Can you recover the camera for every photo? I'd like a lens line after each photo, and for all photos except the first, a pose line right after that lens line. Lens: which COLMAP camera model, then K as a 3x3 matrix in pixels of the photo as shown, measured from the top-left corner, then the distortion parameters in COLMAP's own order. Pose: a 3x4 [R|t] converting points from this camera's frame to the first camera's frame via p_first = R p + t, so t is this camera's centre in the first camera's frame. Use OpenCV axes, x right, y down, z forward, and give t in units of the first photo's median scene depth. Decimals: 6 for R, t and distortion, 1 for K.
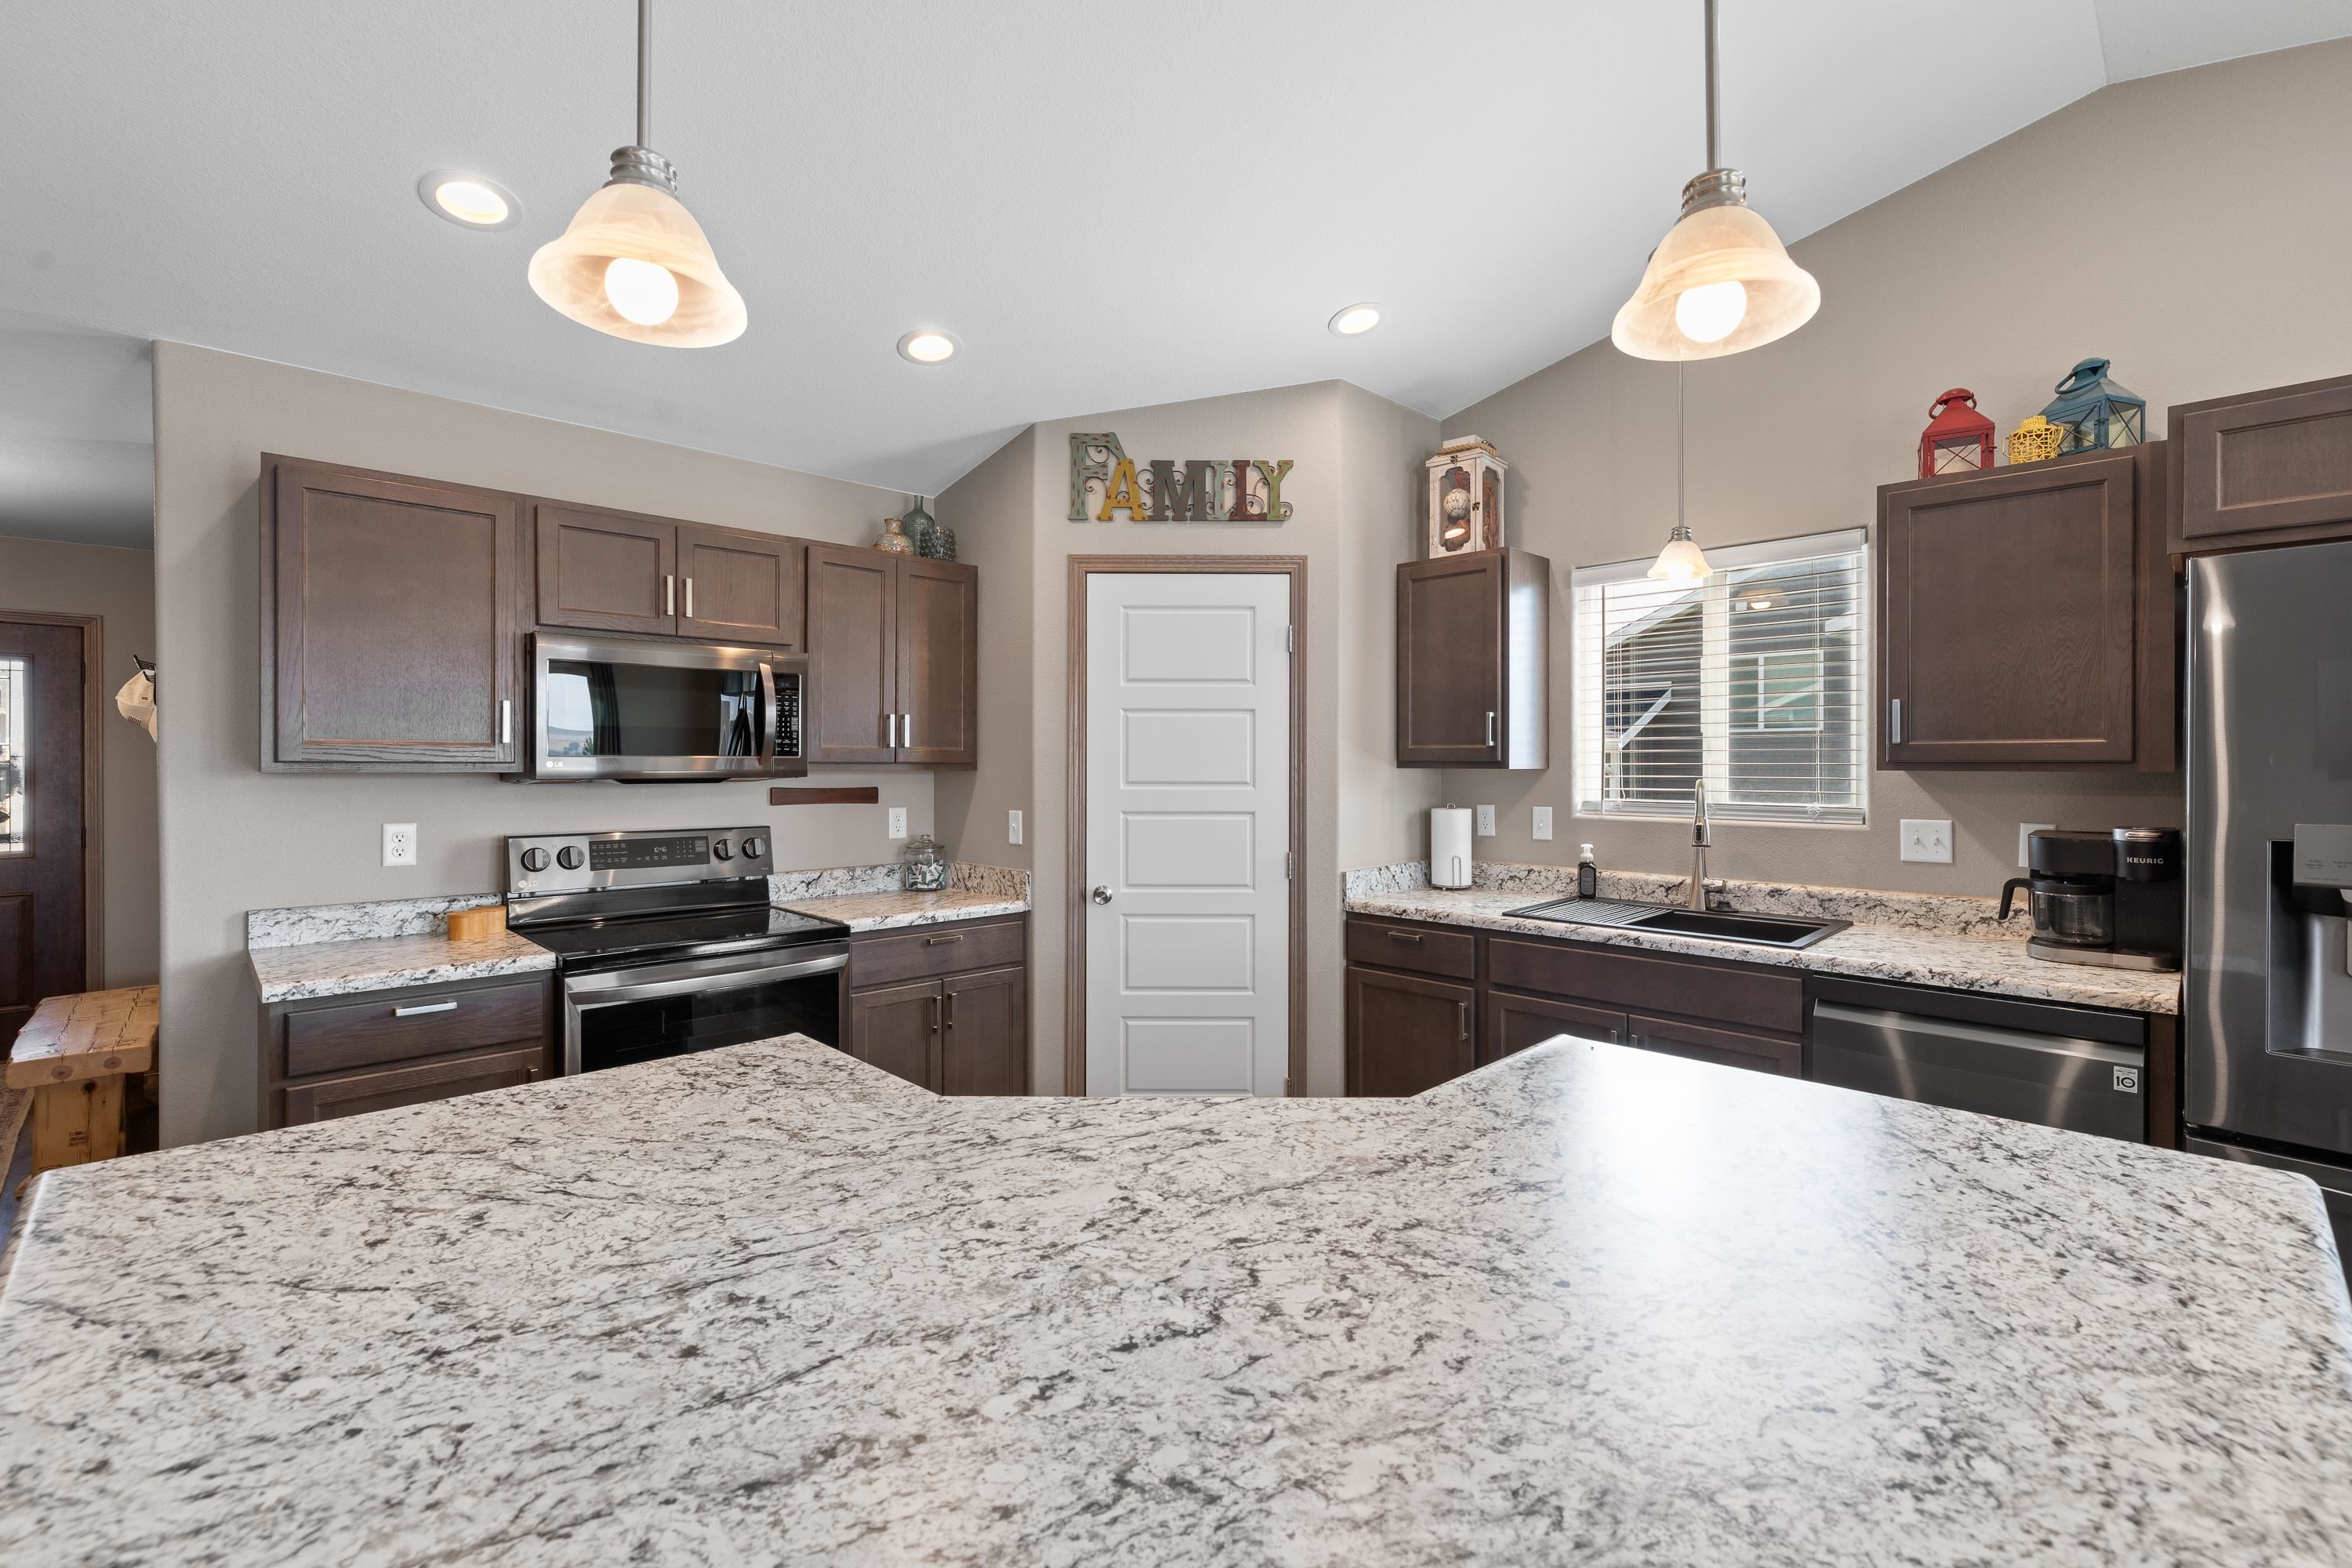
lens RADIAL K [[1019.4, 0, 1189.7], [0, 1019.4, 769.0], [0, 0, 1]] dist [-0.001439, 0.000015]
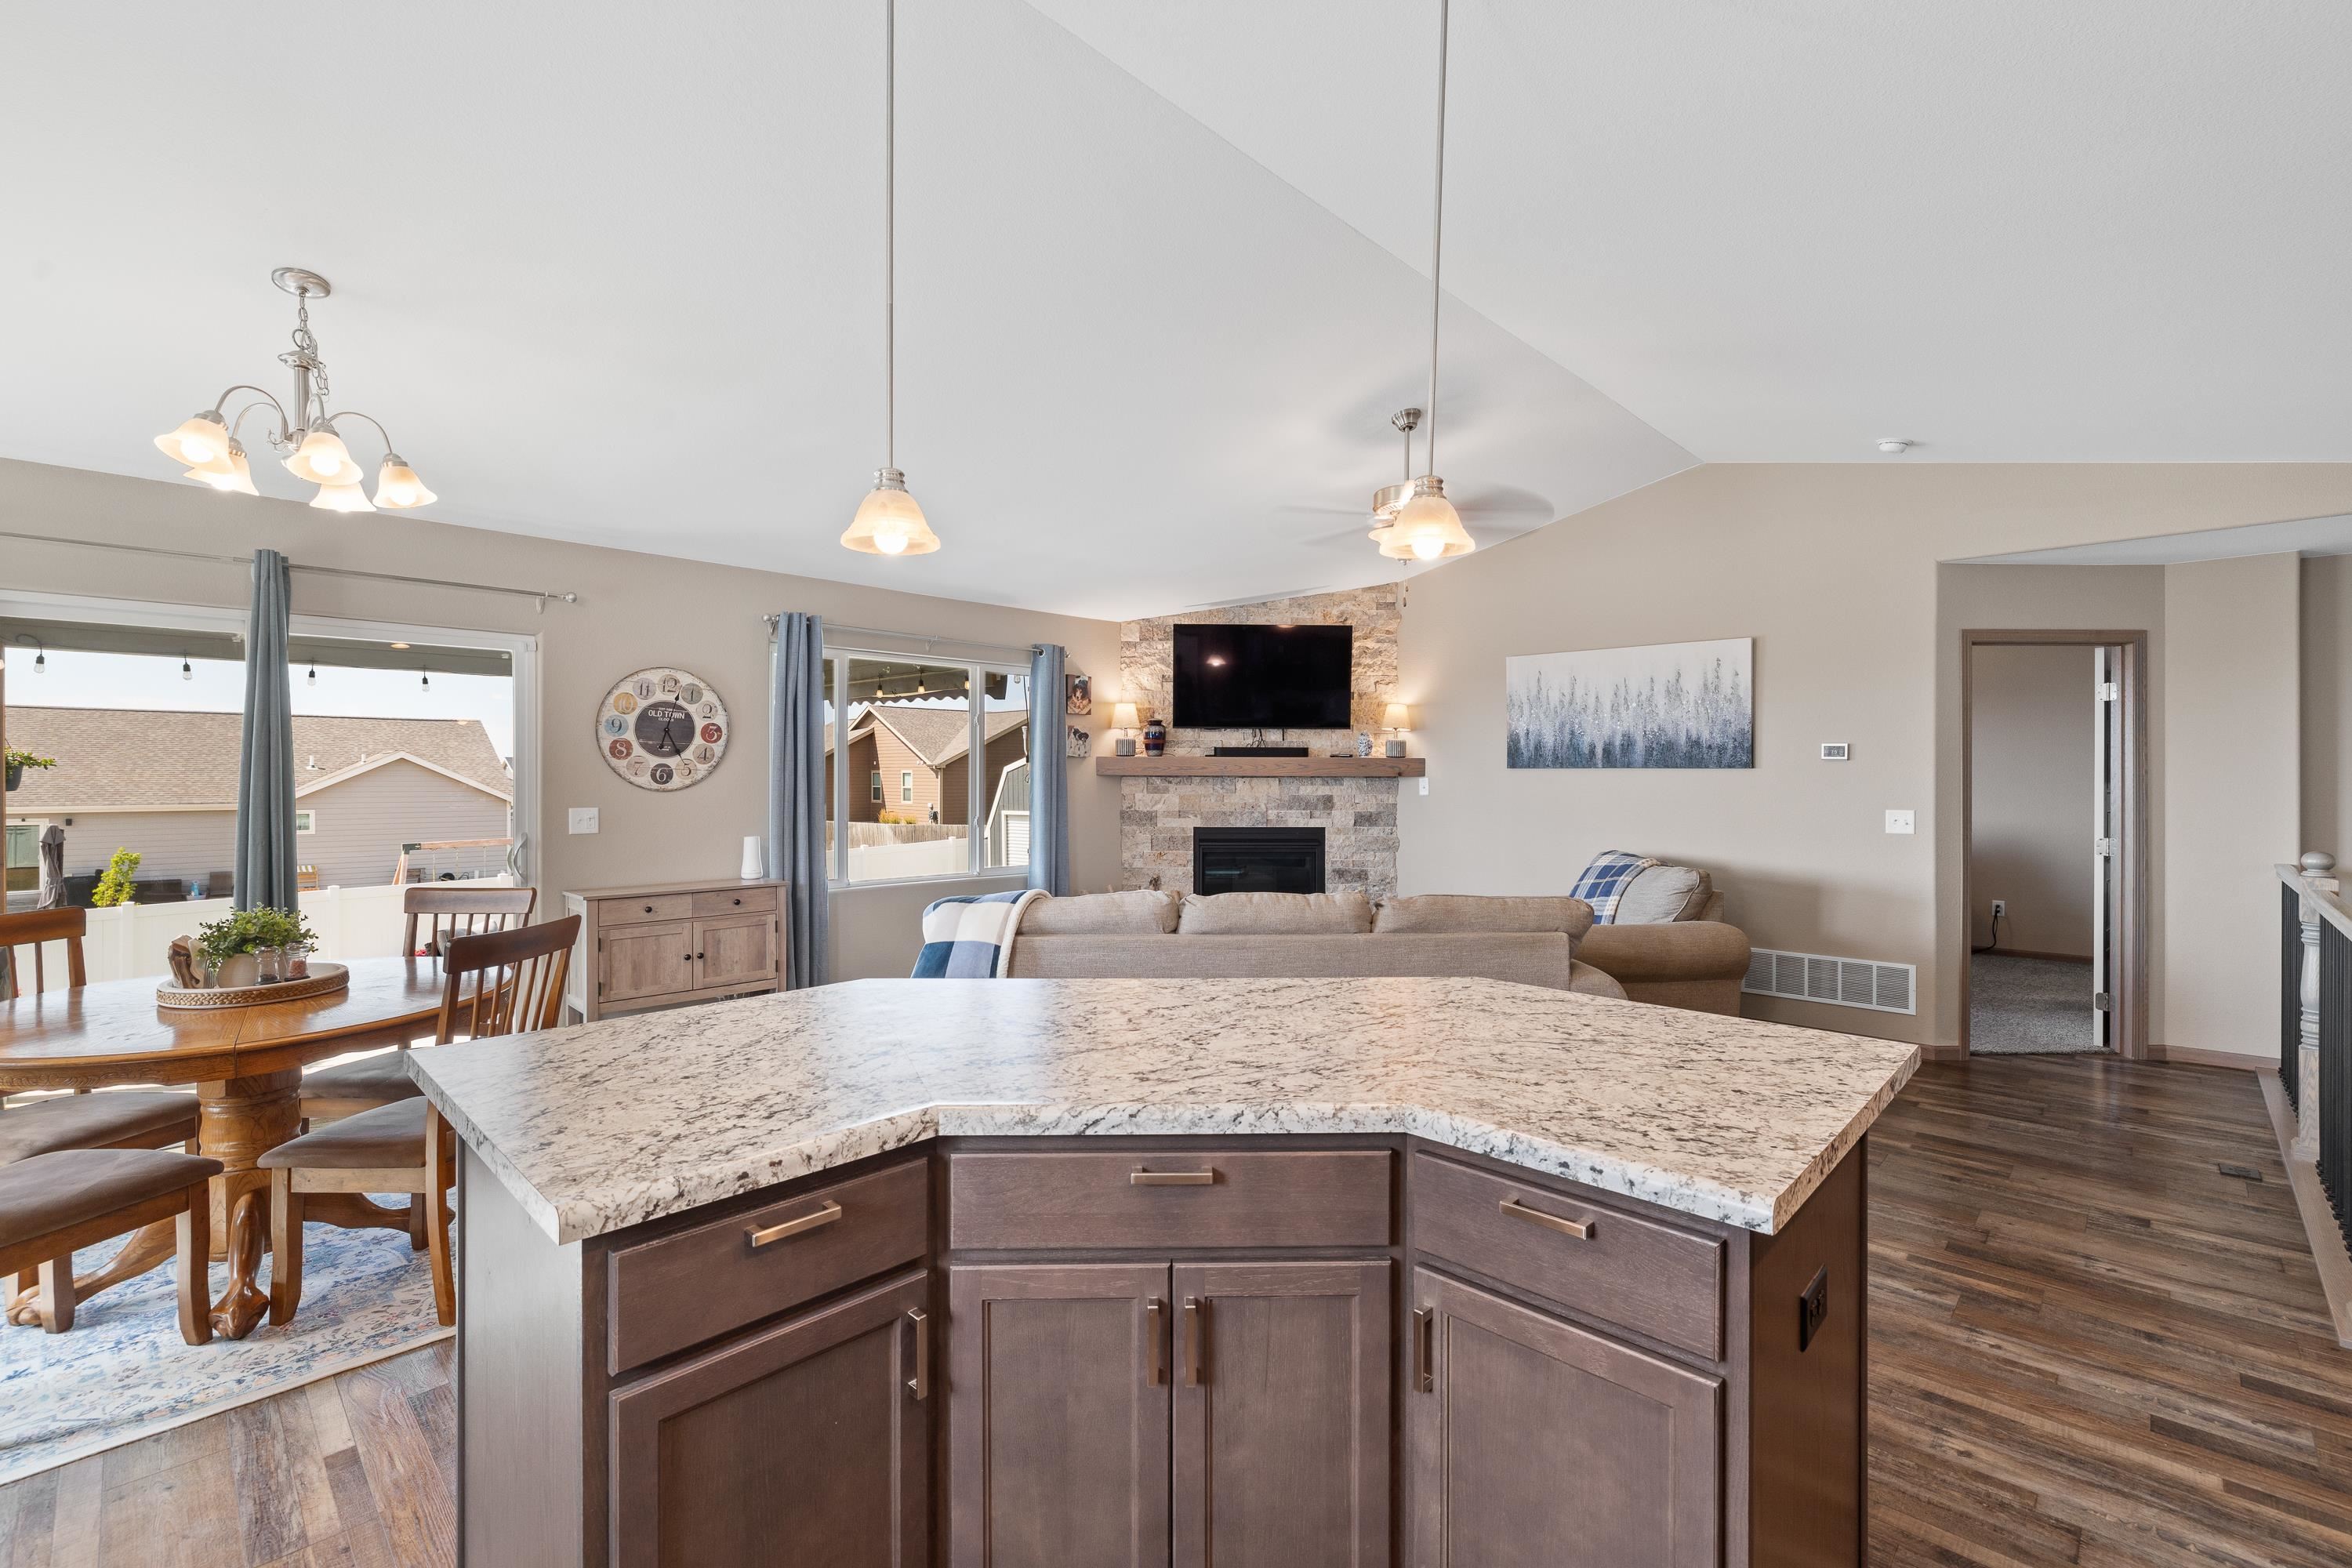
lens RADIAL K [[1019.4, 0, 1198.6], [0, 1019.4, 784.9], [0, 0, 1]] dist [-0.001439, 0.000015]
pose [[-0.999529, -0.000236, -0.030688, -0.003626], [-0.000732, 0.999869, 0.016160, -0.004223], [0.030680, 0.016175, -0.999398, 0.829050]]
